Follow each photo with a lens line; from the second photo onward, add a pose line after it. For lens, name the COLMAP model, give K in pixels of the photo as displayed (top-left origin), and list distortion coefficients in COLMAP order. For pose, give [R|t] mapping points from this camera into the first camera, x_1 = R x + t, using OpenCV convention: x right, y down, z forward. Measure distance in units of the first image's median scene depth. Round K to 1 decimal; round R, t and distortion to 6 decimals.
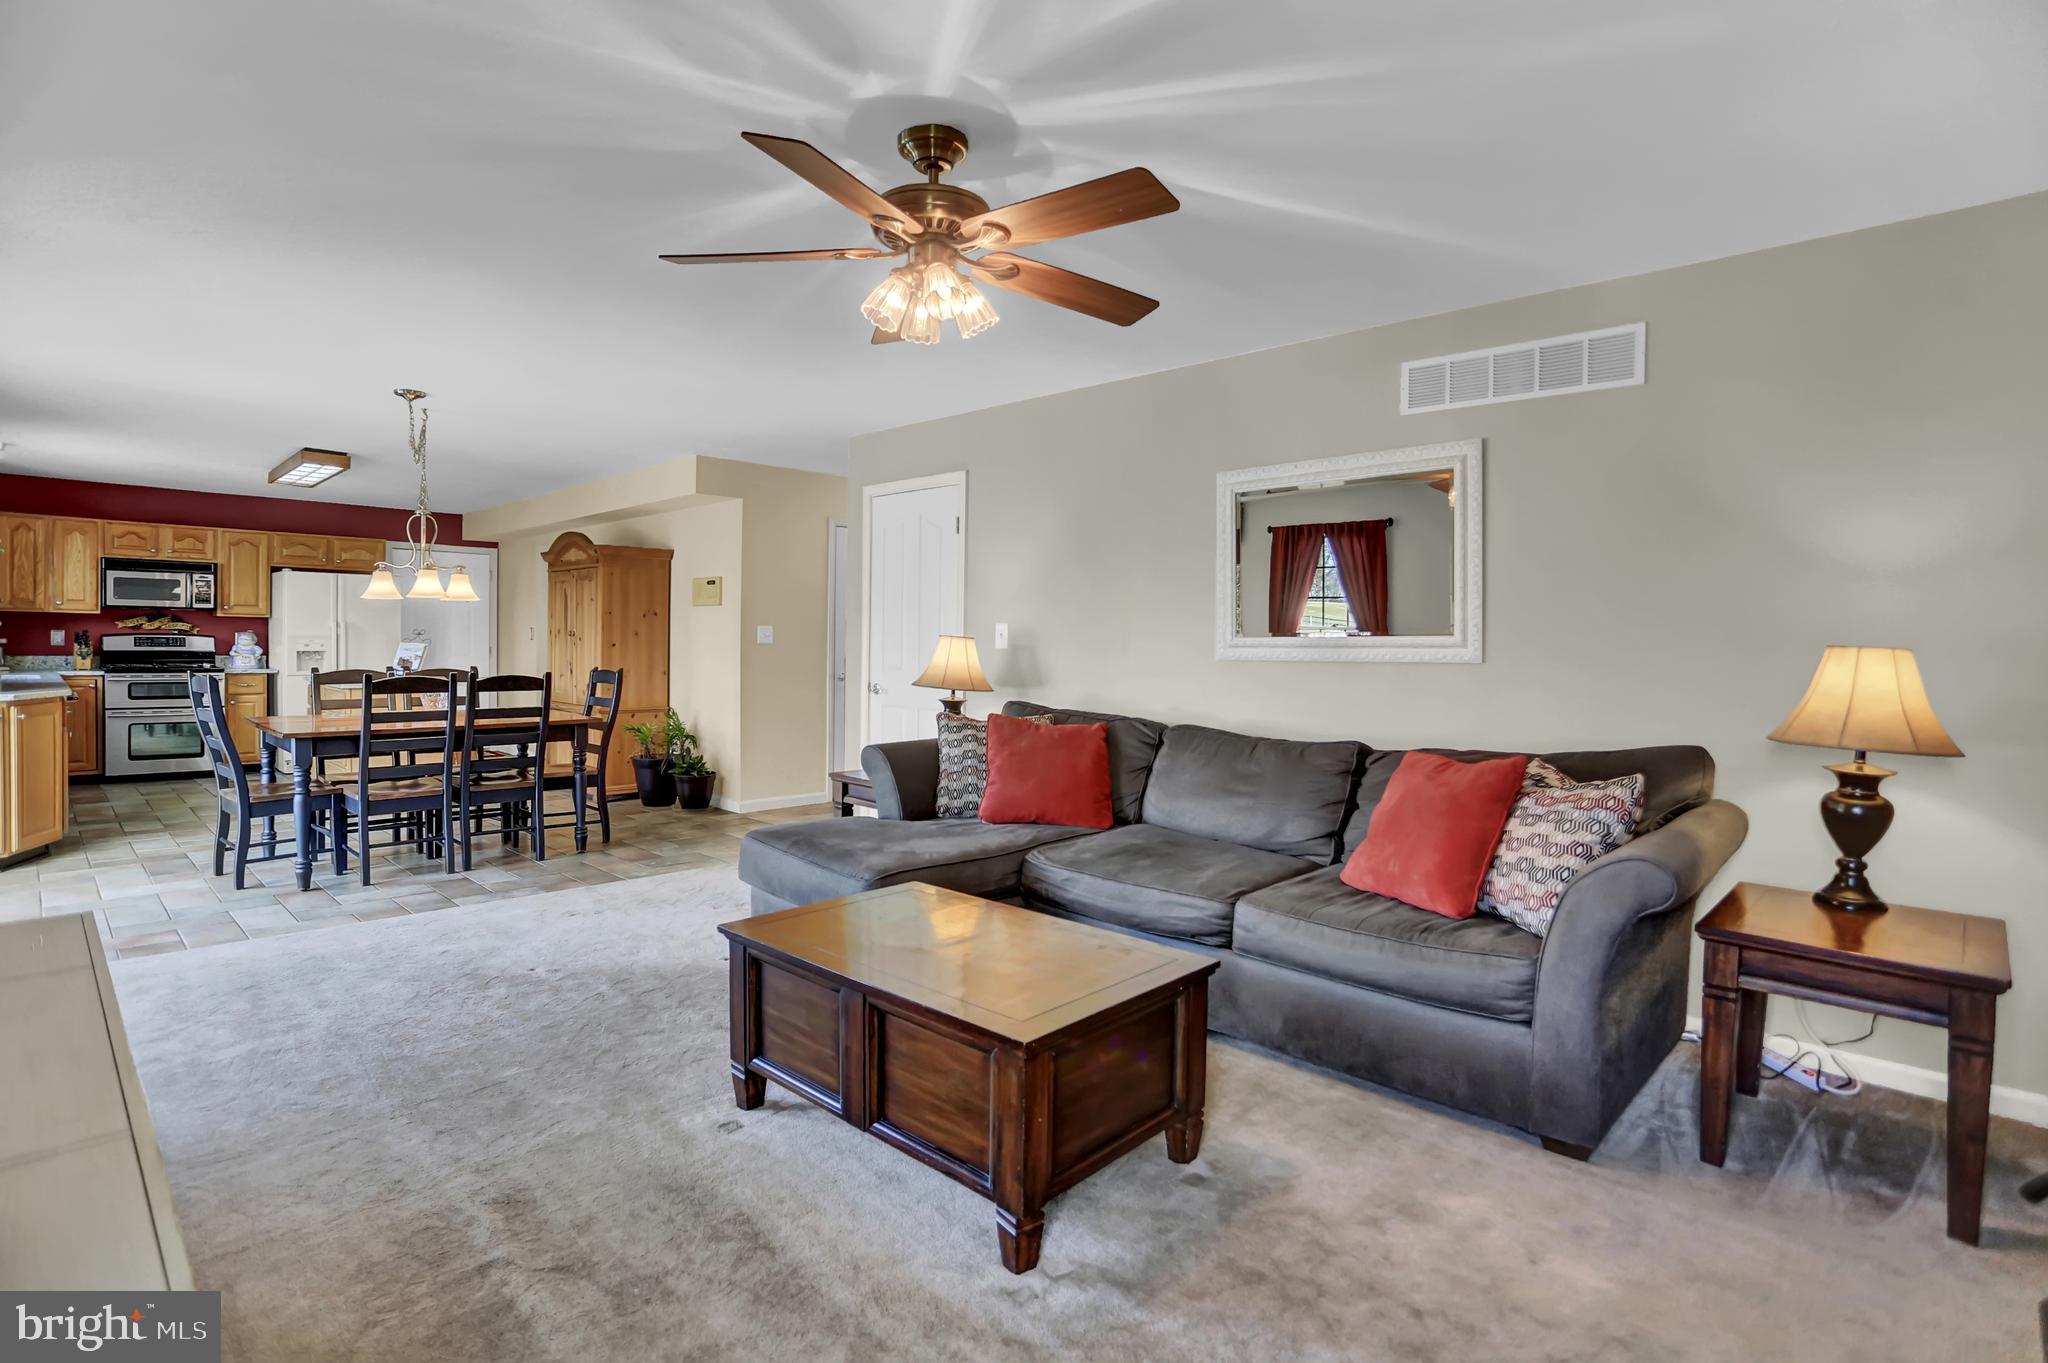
lens RADIAL K [[1009.9, 0, 966.0], [0, 1009.9, 660.8], [0, 0, 1]] dist [-0.014372, 0.000849]
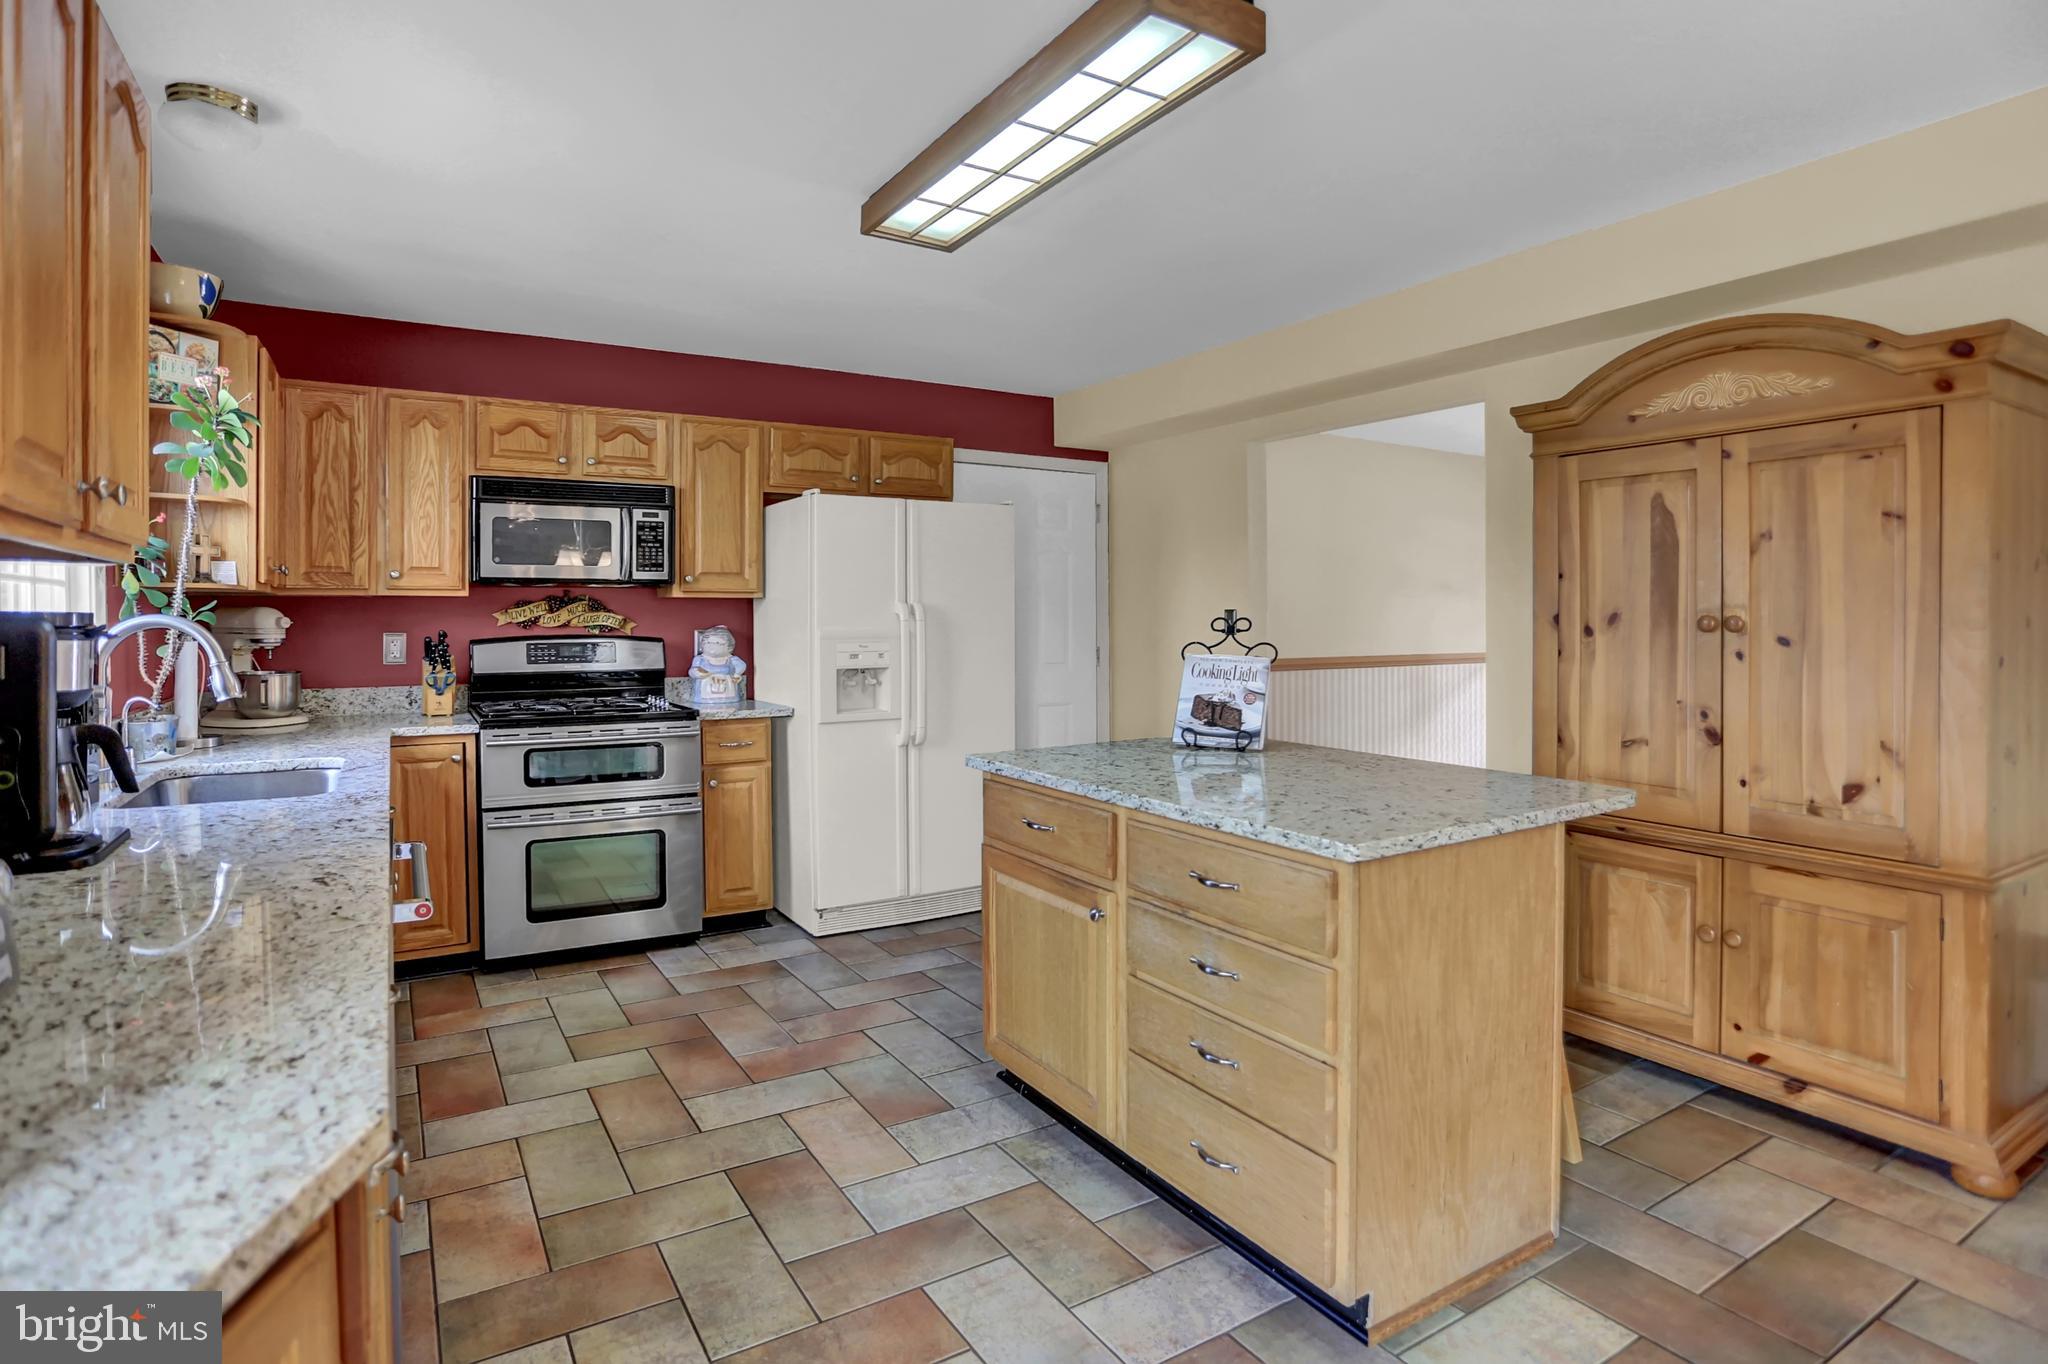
lens RADIAL K [[1037.5, 0, 1015.6], [0, 1037.5, 630.0], [0, 0, 1]] dist [-0.132977, 0.074066]
pose [[0.979386, -0.015838, -0.201376, -0.521442], [0.013901, 0.999843, -0.011029, -0.022694], [0.201519, 0.008003, 0.979452, 0.592176]]
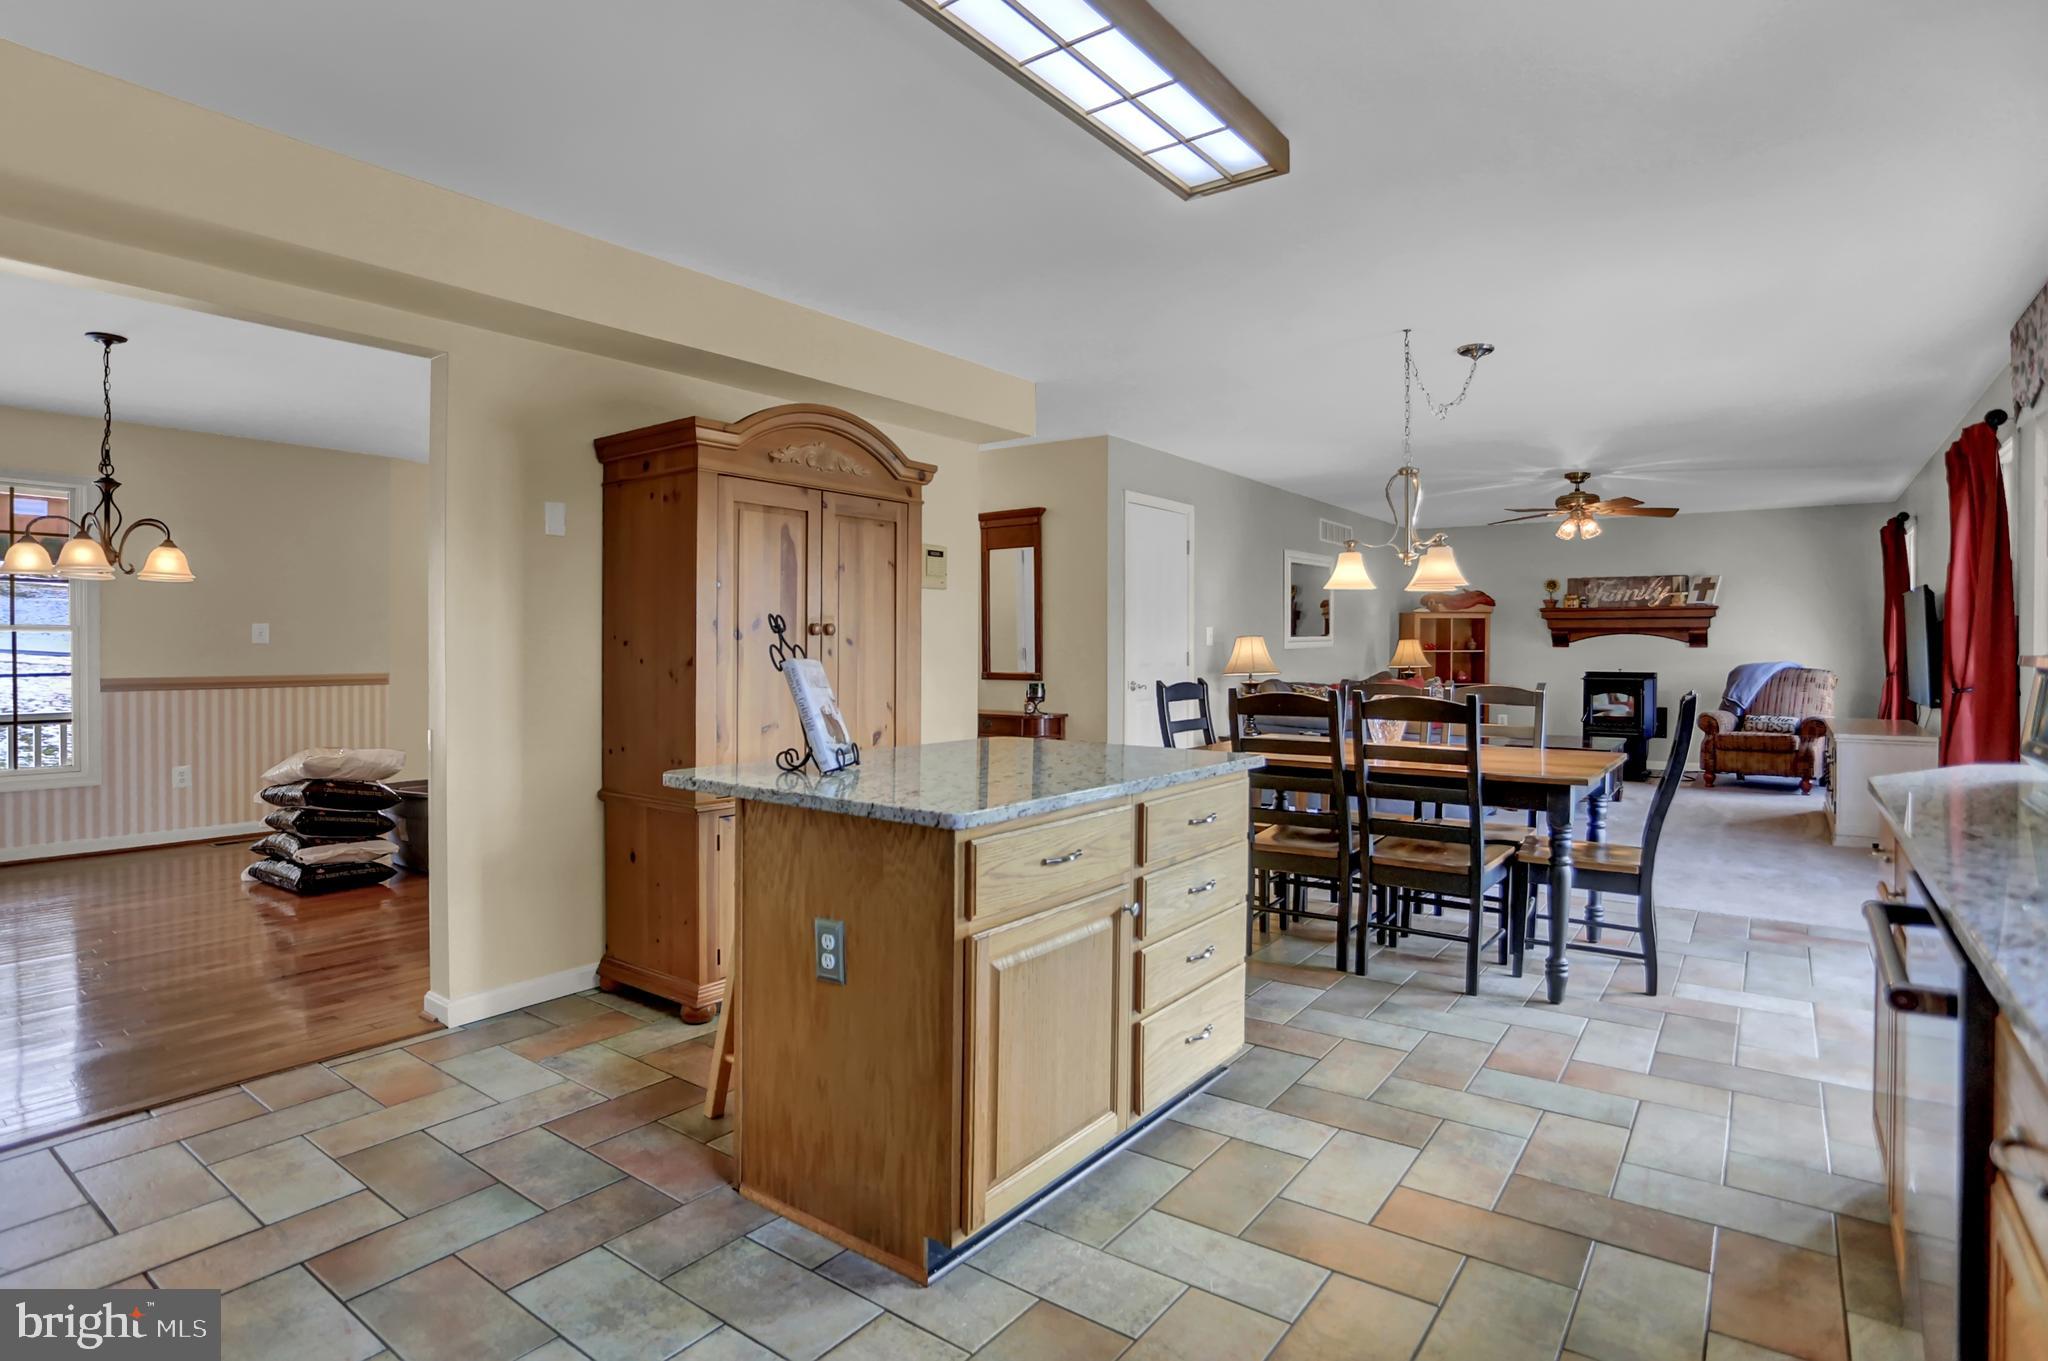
lens RADIAL K [[1050.7, 0, 1026.8], [0, 1050.7, 647.3], [0, 0, 1]] dist [-0.077214, 0.030865]
pose [[-0.174067, -0.021006, 0.984510, -0.831171], [0.012217, 0.999649, 0.023489, -0.026862], [-0.984658, 0.016116, -0.173750, 0.944863]]
